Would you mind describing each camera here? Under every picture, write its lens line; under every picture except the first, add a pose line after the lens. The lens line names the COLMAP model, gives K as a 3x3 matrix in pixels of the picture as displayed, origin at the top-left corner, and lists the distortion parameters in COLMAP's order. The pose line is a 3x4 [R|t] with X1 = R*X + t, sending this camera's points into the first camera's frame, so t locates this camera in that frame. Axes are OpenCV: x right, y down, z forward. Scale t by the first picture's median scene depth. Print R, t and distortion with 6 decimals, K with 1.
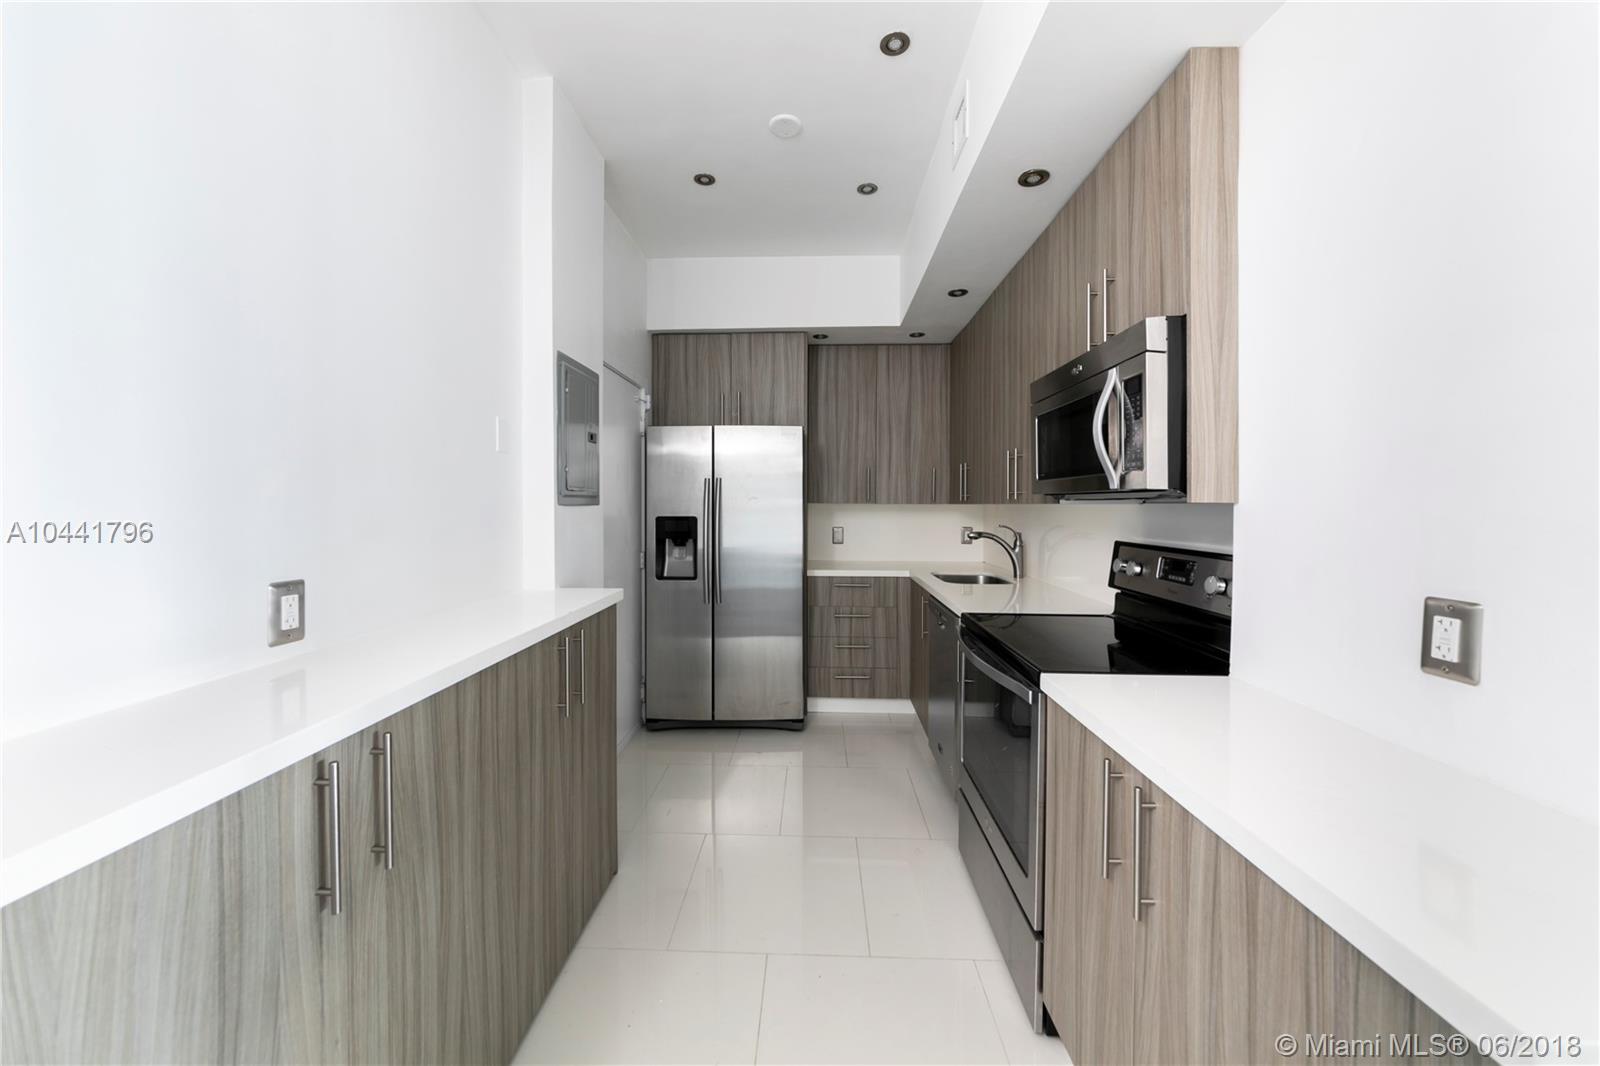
lens RADIAL K [[562.6, 0, 799.6], [0, 562.6, 513.0], [0, 0, 1]] dist [-0.000799, -0.000068]
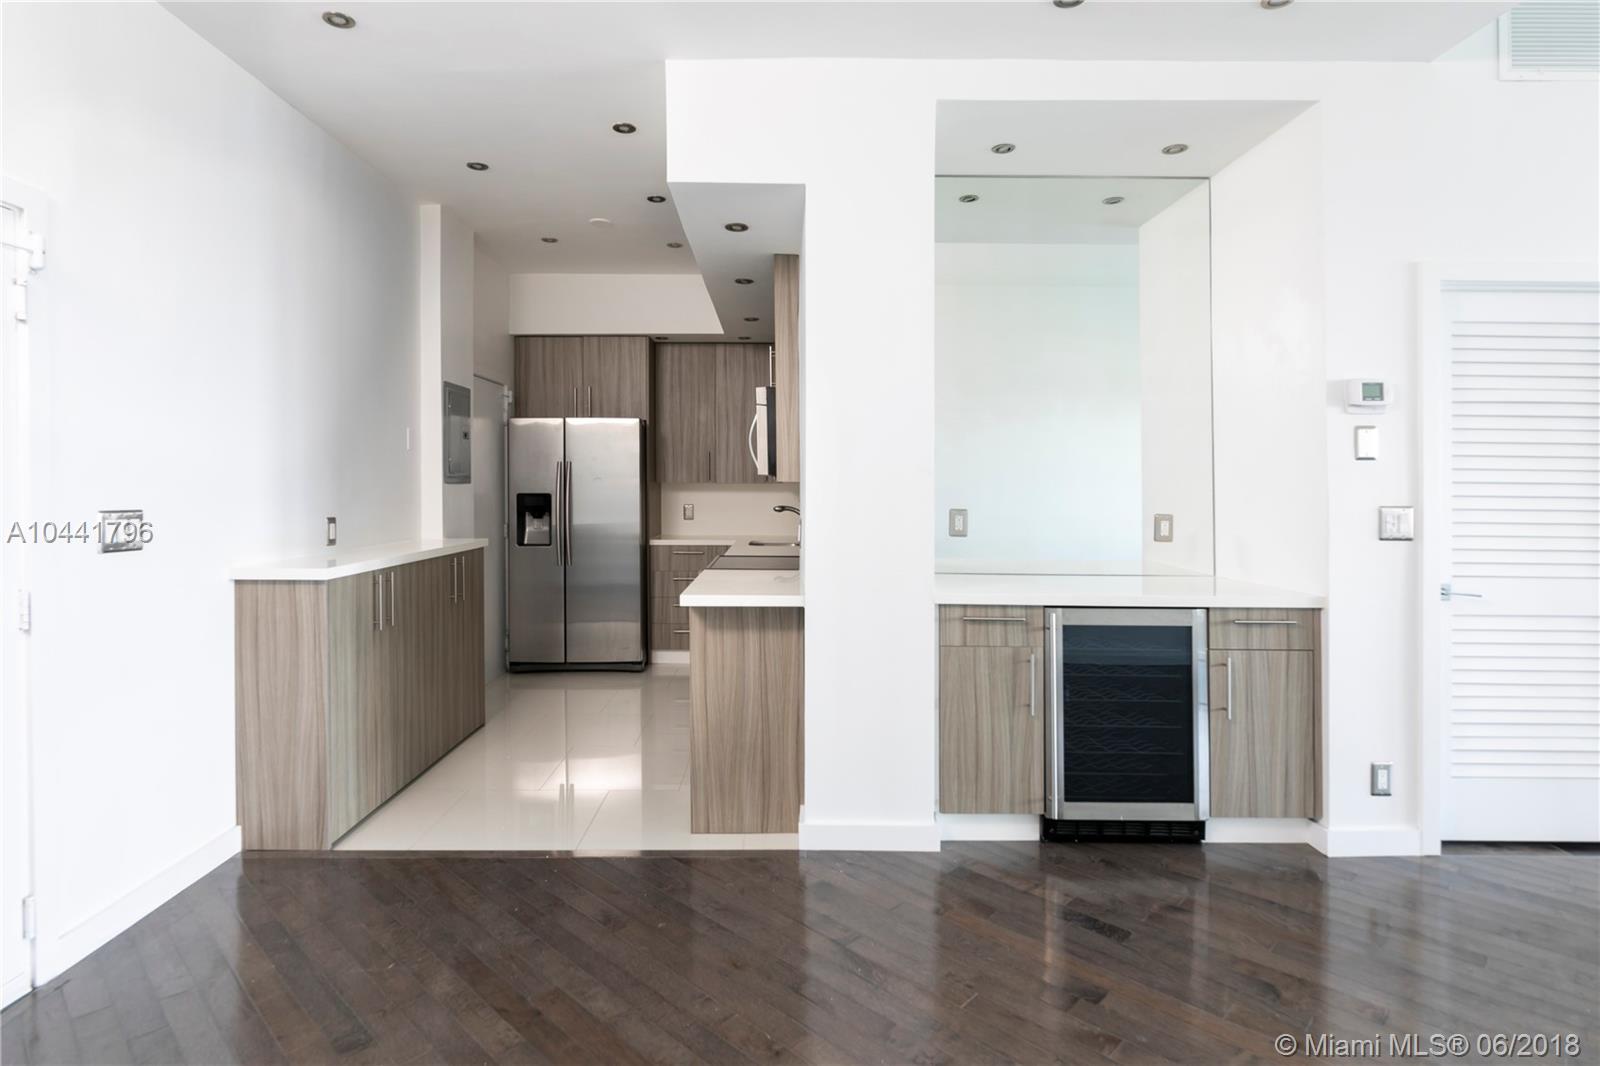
lens RADIAL K [[826.2, 0, 793.7], [0, 826.2, 496.3], [0, 0, 1]] dist [-0.003862, -0.000226]
pose [[0.999007, -0.001162, 0.044540, 0.259396], [0.001228, 0.999998, -0.001470, 0.016060], [-0.044538, 0.001524, 0.999007, -0.796087]]
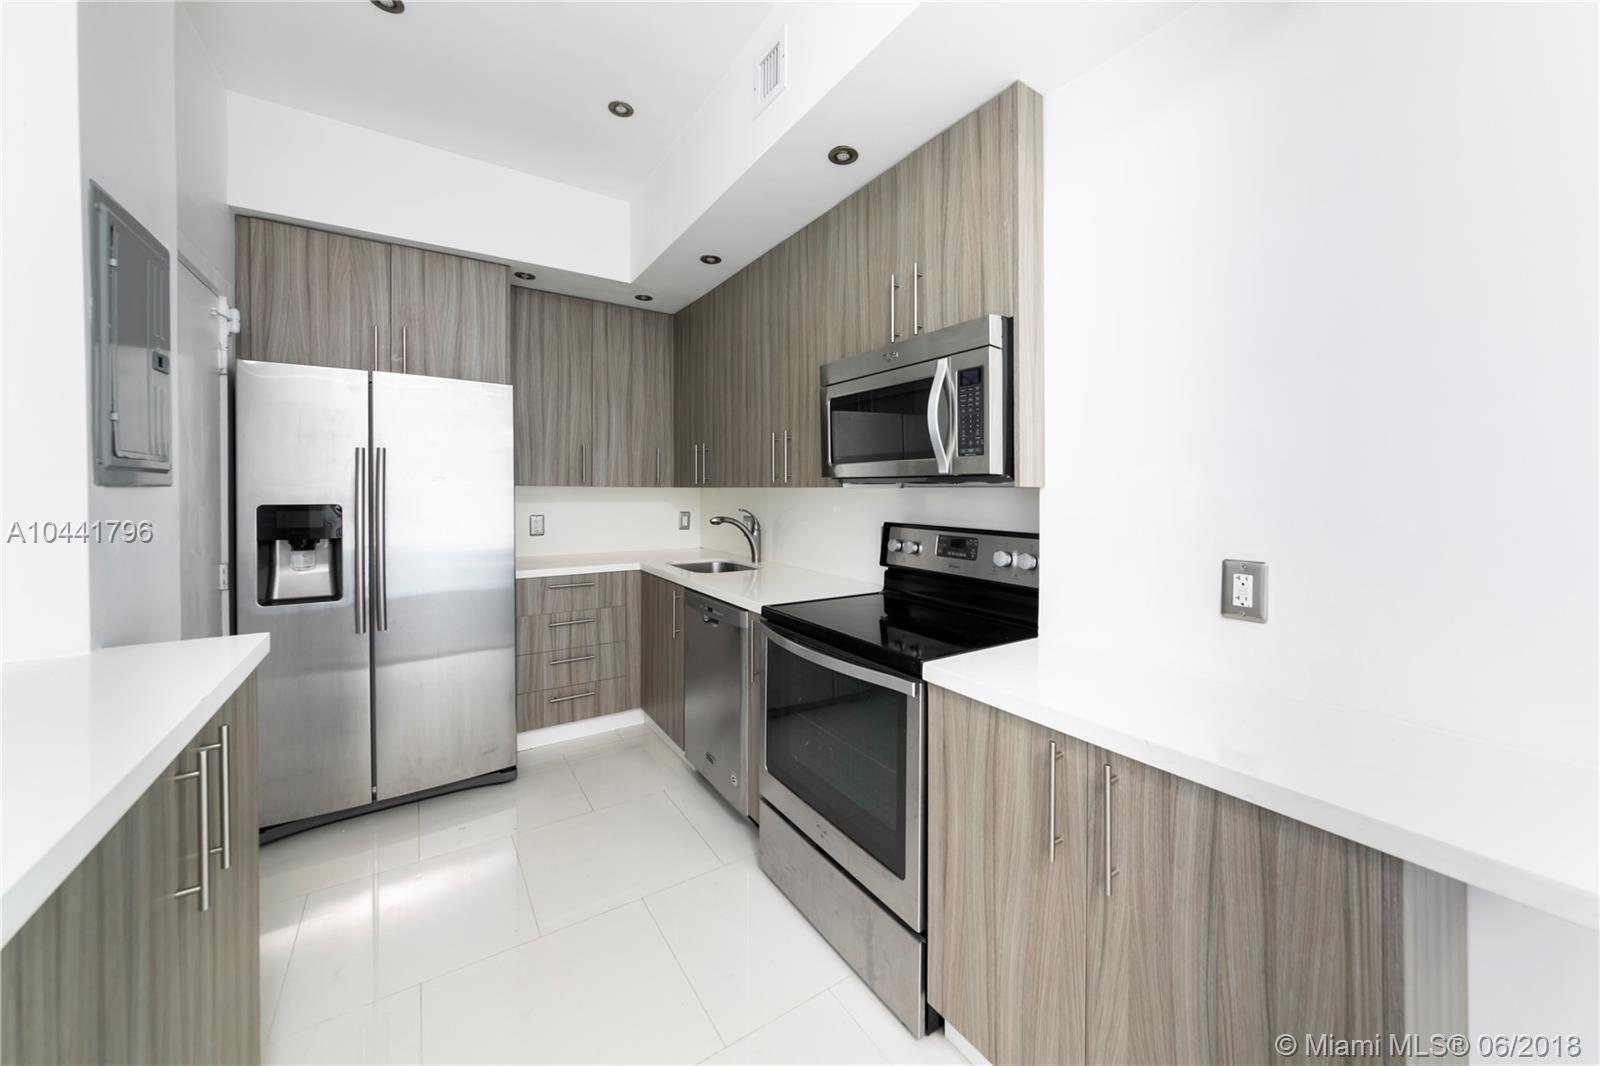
lens RADIAL K [[568.5, 0, 797.7], [0, 568.5, 494.8], [0, 0, 1]] dist [-0.007227, -0.000026]
pose [[0.815085, -0.003654, 0.579330, -0.130133], [0.005498, 0.999984, -0.001429, -0.001360], [-0.579316, 0.004350, 0.815092, 0.140956]]
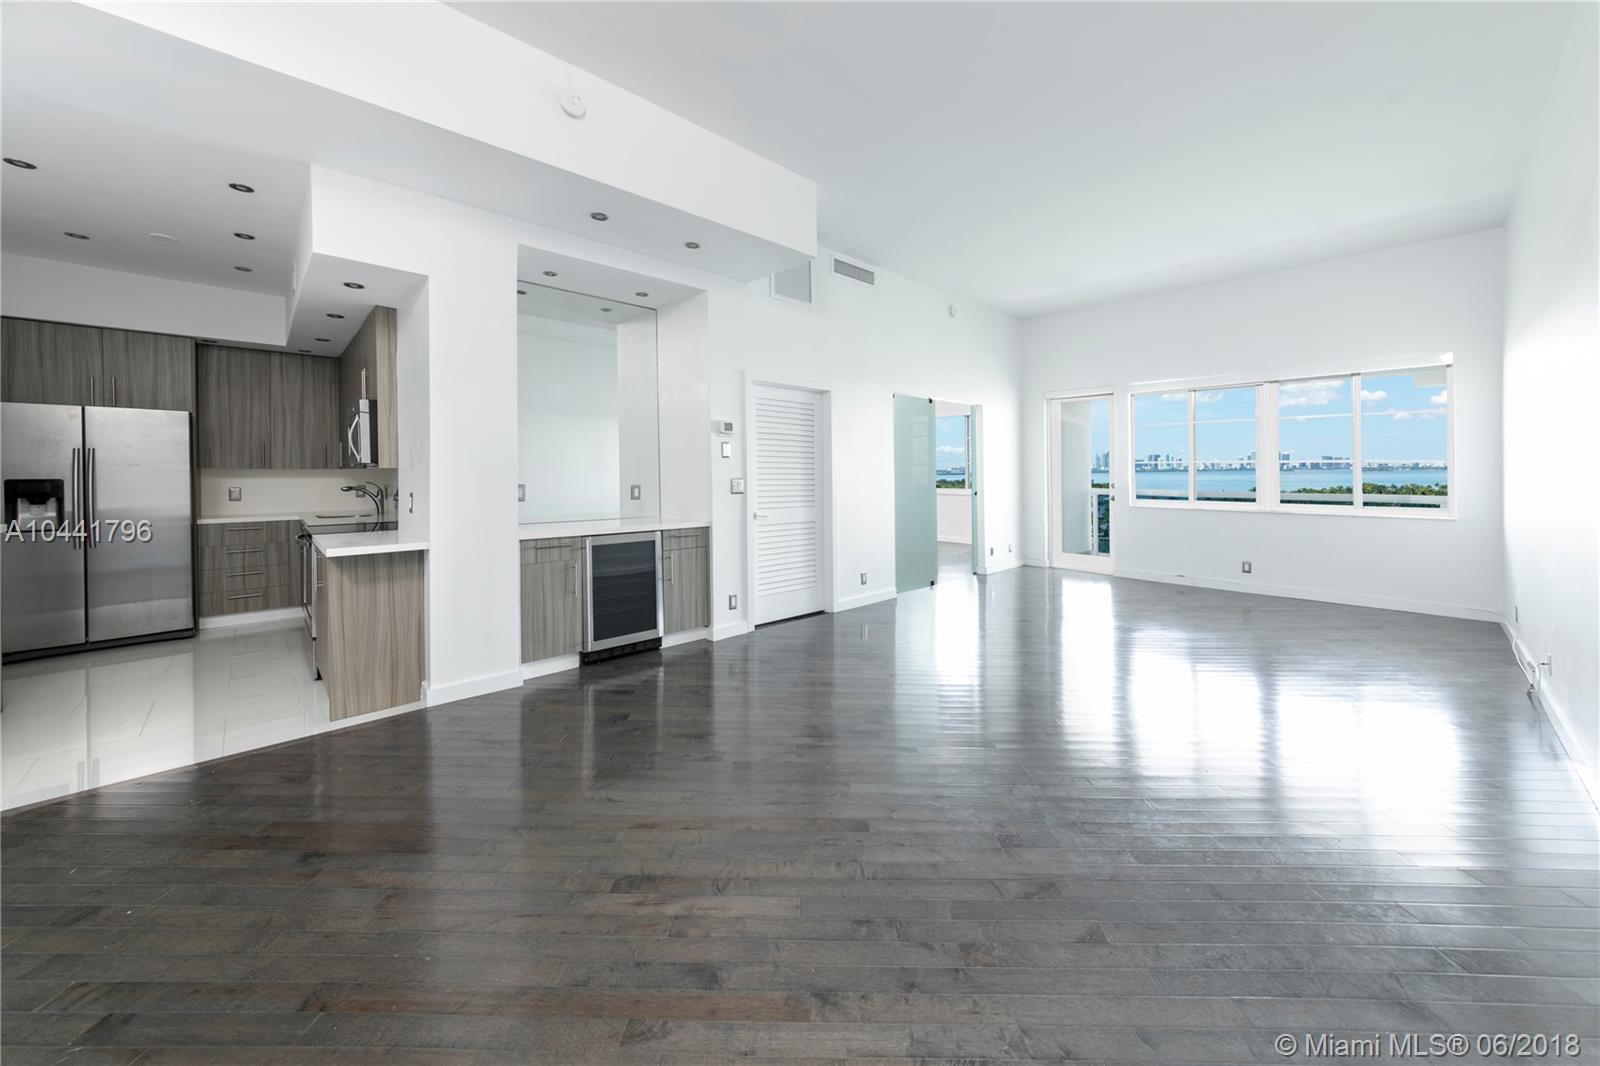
lens RADIAL K [[584.8, 0, 779.9], [0, 584.8, 476.1], [0, 0, 1]] dist [-0.000962, 0.007752]
pose [[0.722963, -0.010816, 0.690802, 0.053527], [0.014071, 0.999901, 0.000929, 0.020274], [-0.690743, 0.009049, 0.723043, -1.022982]]
